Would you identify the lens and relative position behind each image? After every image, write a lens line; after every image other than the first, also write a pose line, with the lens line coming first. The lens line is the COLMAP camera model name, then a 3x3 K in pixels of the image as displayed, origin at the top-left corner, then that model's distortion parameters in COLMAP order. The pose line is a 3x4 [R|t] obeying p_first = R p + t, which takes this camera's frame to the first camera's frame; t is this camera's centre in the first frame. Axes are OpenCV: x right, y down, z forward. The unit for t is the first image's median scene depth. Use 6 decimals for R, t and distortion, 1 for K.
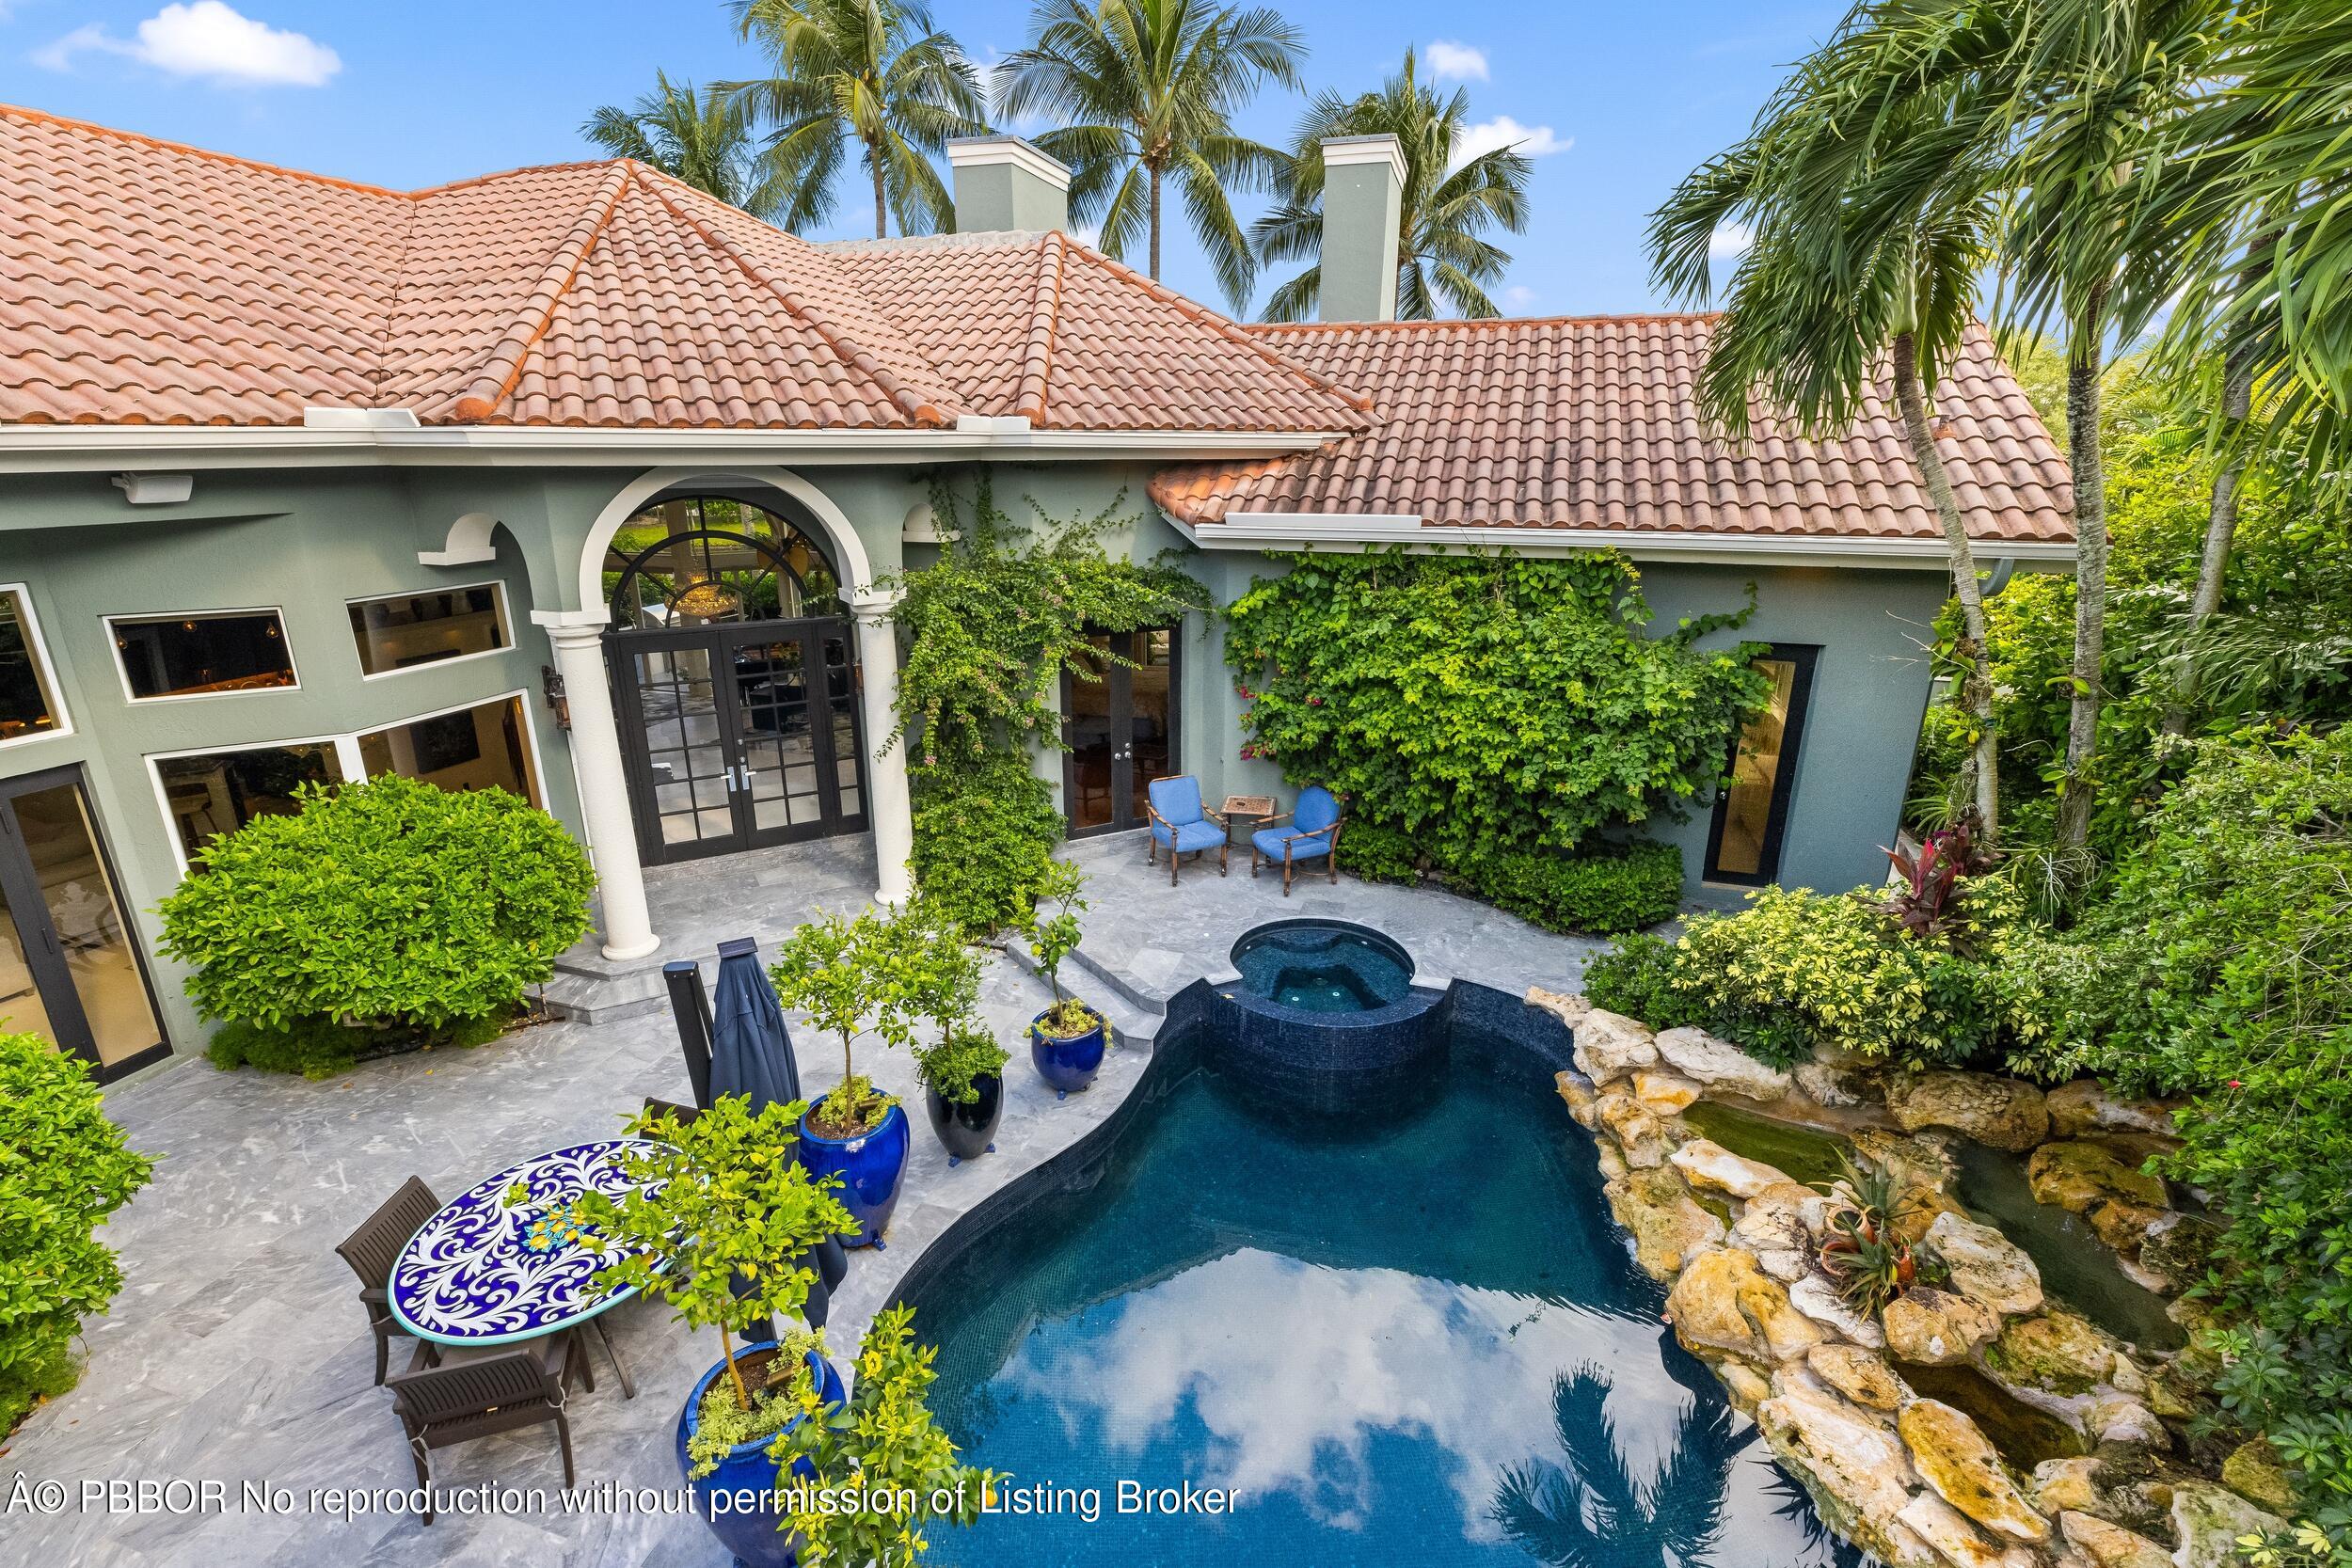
lens RADIAL K [[1053.8, 0, 1187.9], [0, 1053.8, 798.3], [0, 0, 1]] dist [0.002933, -0.000032]
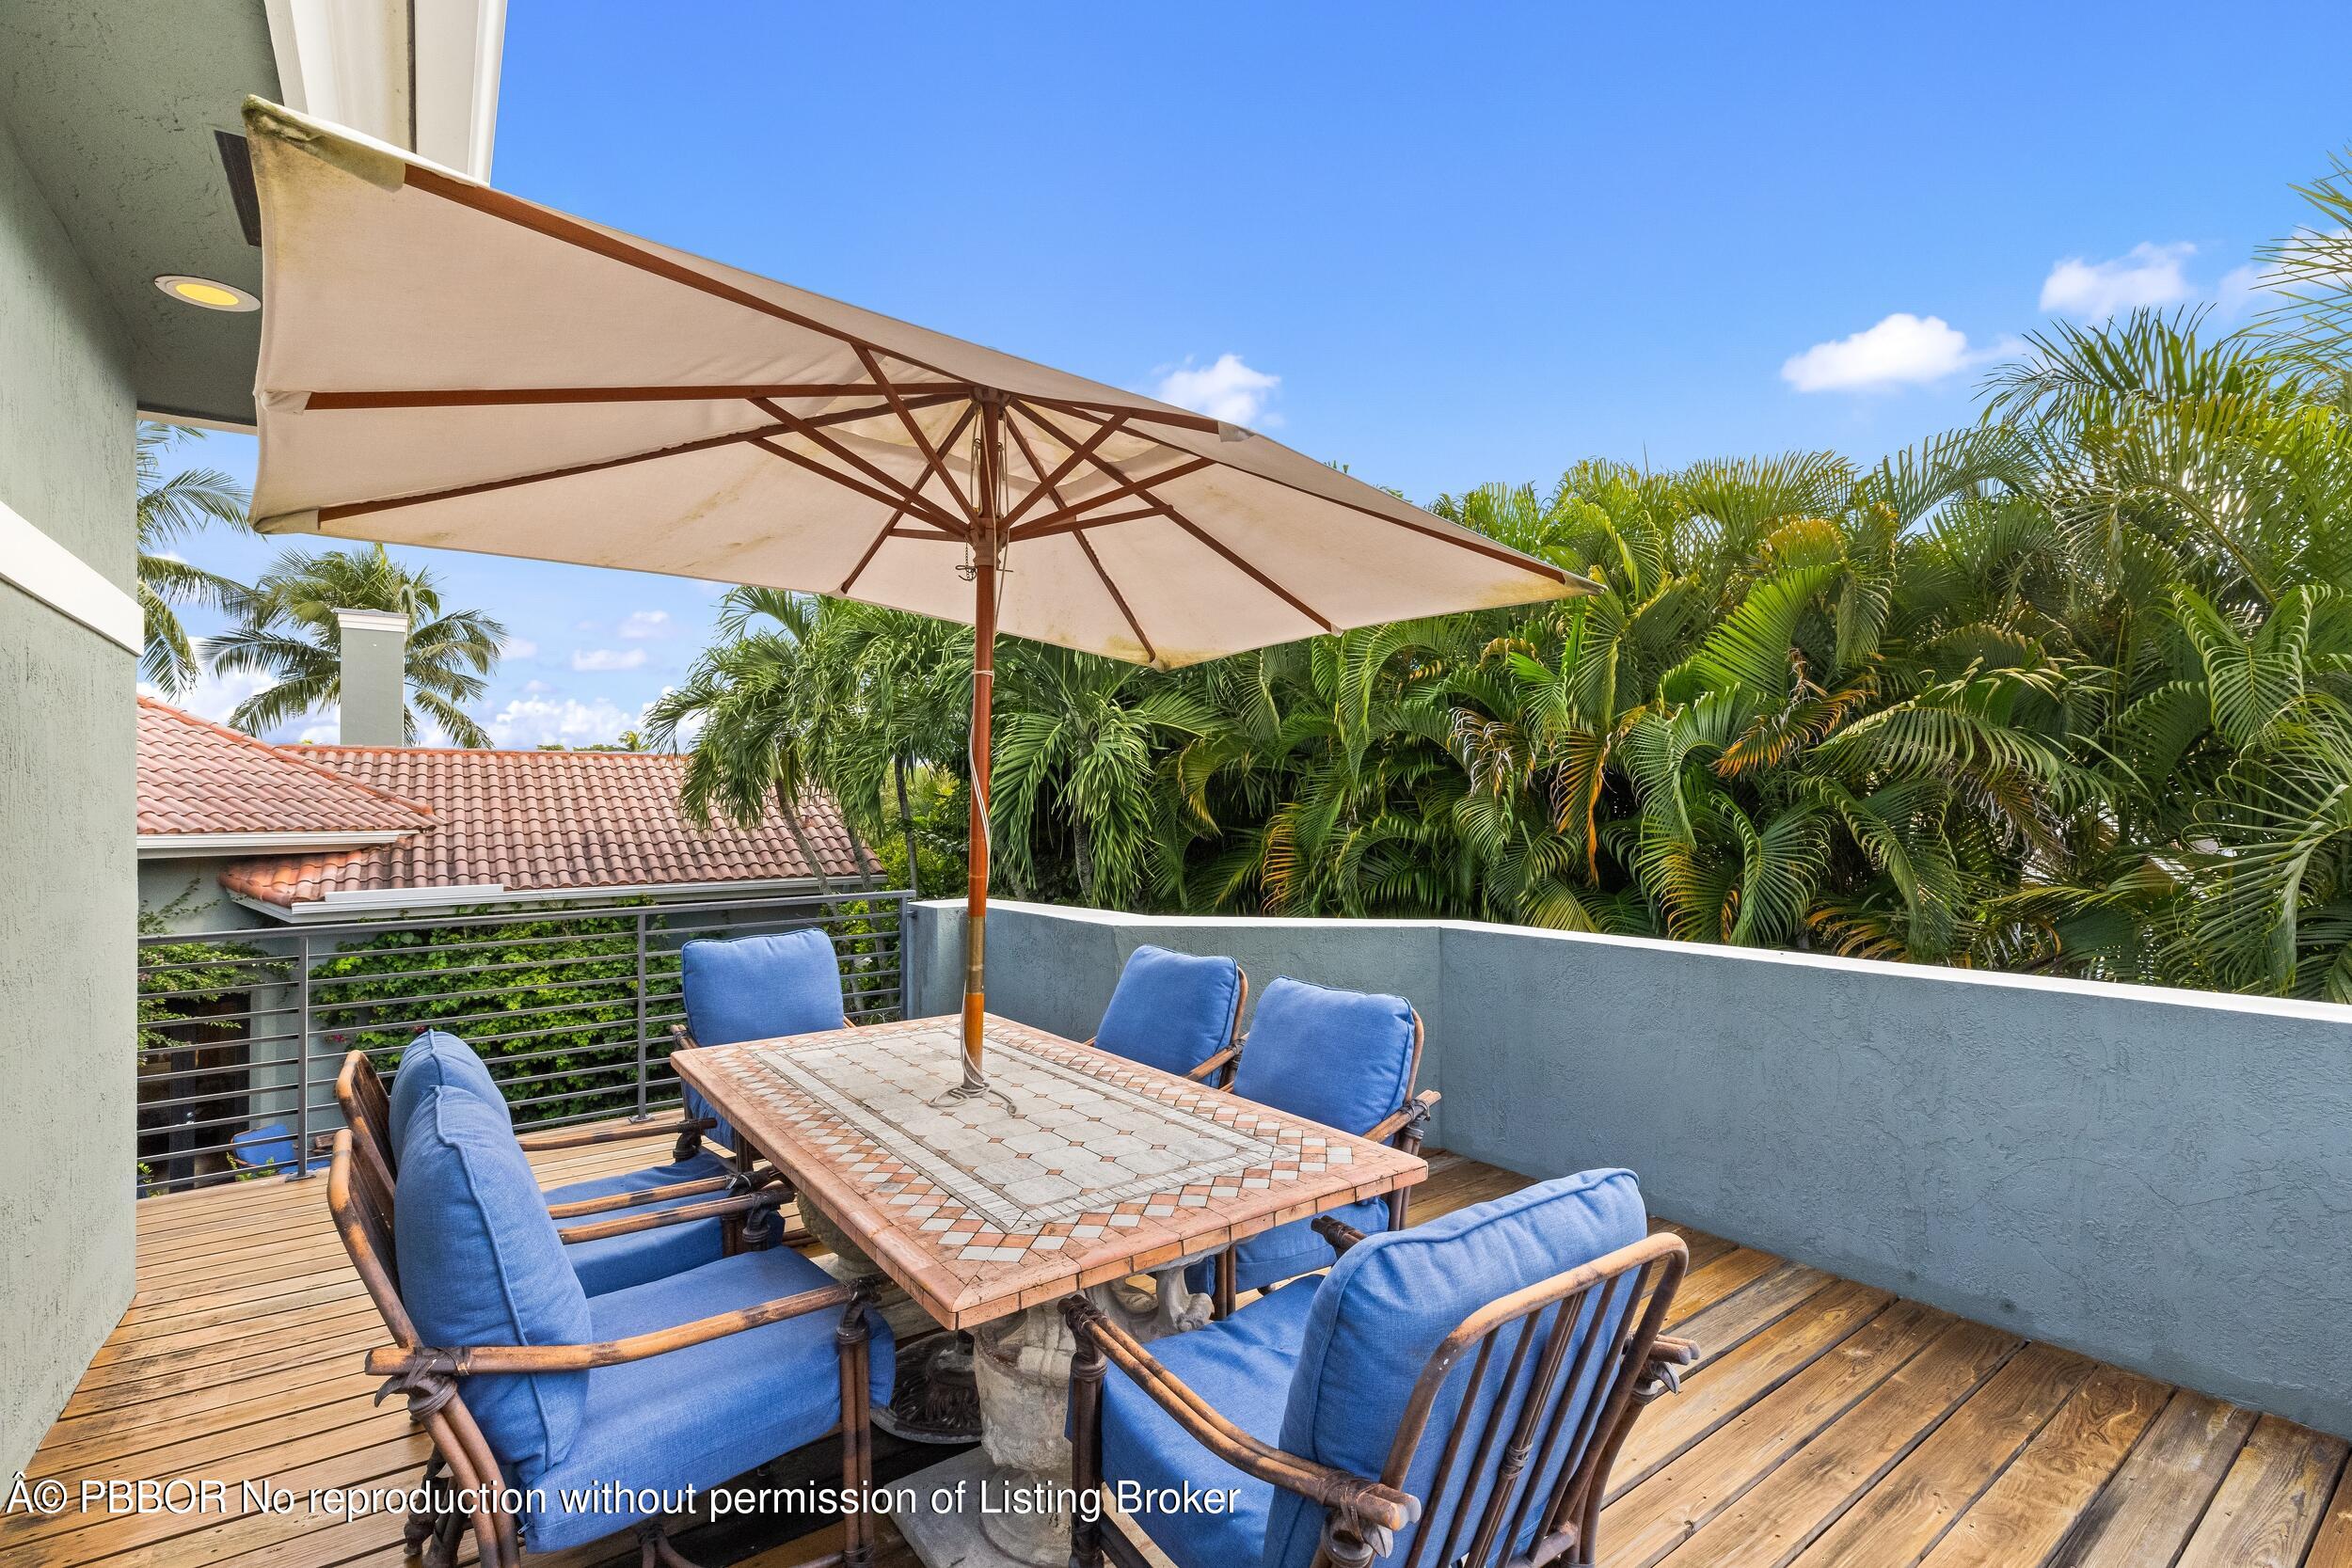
lens RADIAL K [[1053.8, 0, 1187.9], [0, 1053.8, 798.3], [0, 0, 1]] dist [0.002933, -0.000032]
pose [[0.606950, -0.002131, 0.794737, -0.359927], [0.264492, 0.943535, -0.199465, 0.161600], [-0.749437, 0.331267, 0.573242, -0.587190]]
